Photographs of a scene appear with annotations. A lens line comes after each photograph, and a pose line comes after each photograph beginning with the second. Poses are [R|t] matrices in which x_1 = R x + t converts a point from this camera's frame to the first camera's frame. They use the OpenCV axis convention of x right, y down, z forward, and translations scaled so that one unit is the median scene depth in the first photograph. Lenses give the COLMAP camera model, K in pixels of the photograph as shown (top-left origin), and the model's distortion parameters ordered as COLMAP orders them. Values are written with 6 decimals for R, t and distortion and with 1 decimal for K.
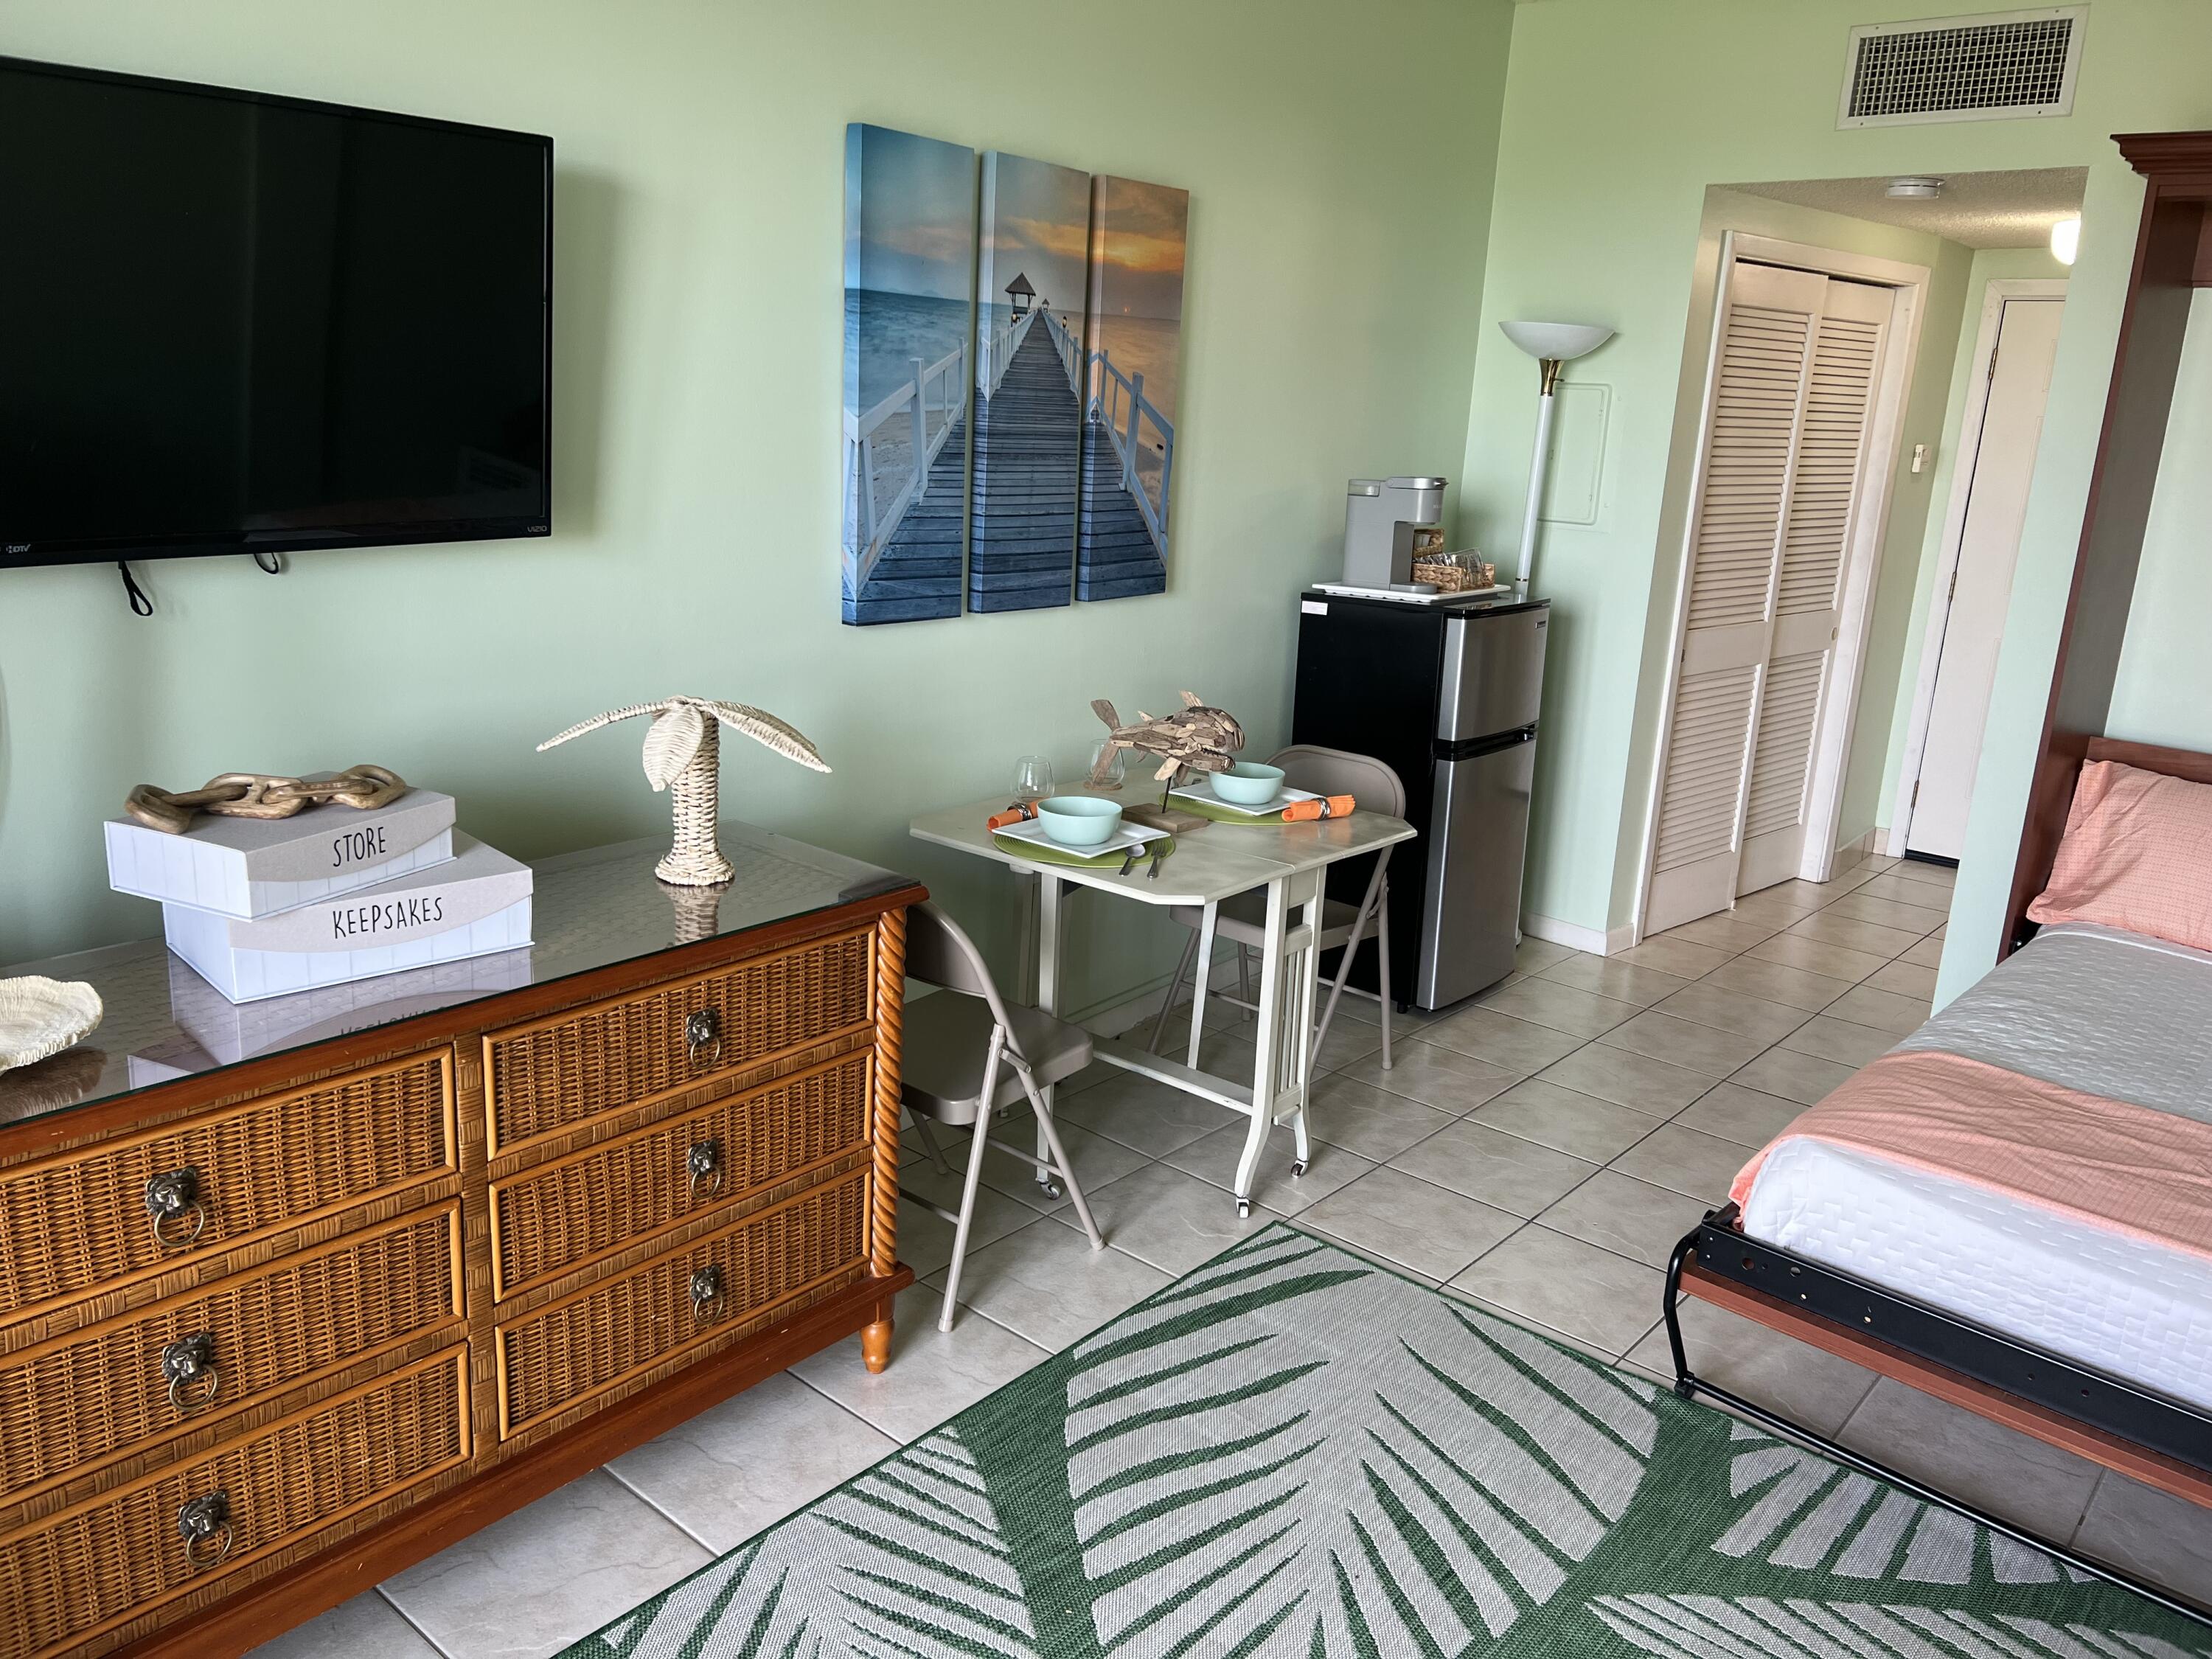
lens RADIAL K [[1655.9, 0, 1105.4], [0, 1655.9, 833.6], [0, 0, 1]] dist [0.059656, -0.069096]
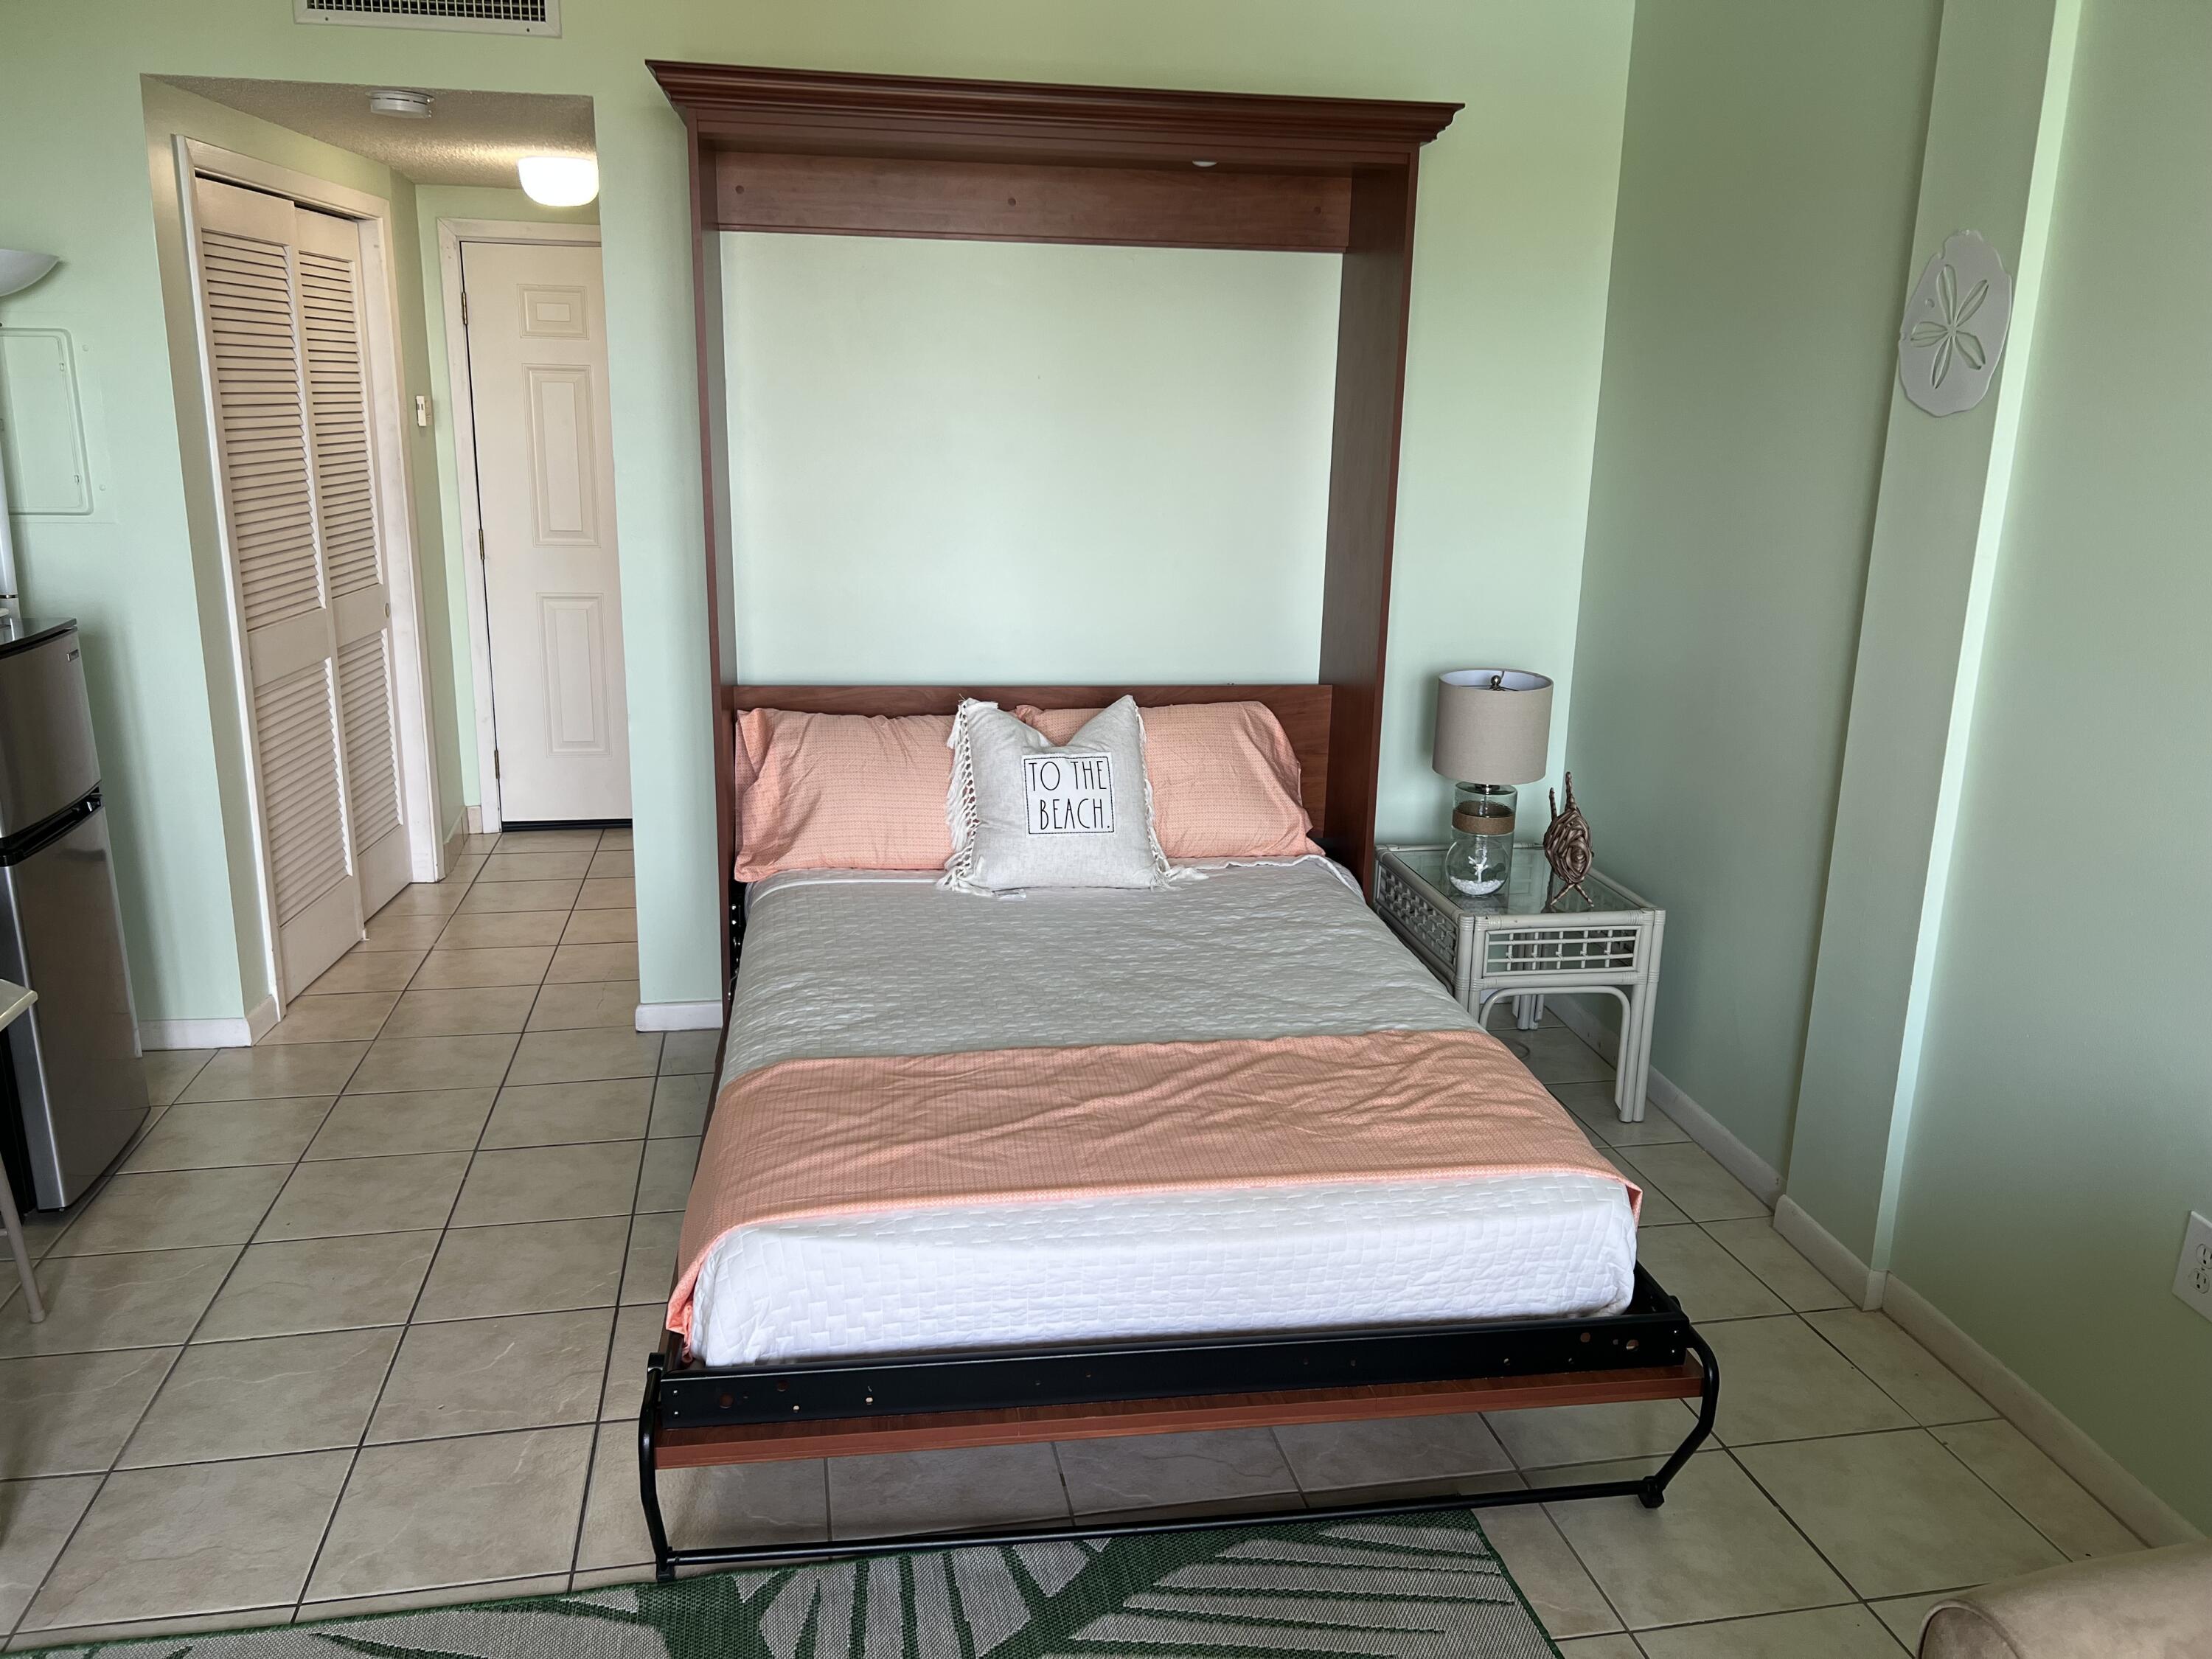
lens RADIAL K [[1655.9, 0, 1112.7], [0, 1655.9, 816.6], [0, 0, 1]] dist [0.059656, -0.069096]
pose [[0.616818, -0.225981, 0.753968, -0.040722], [0.210982, 0.970315, 0.118221, -0.060059], [-0.758302, 0.086153, 0.646185, 0.227241]]
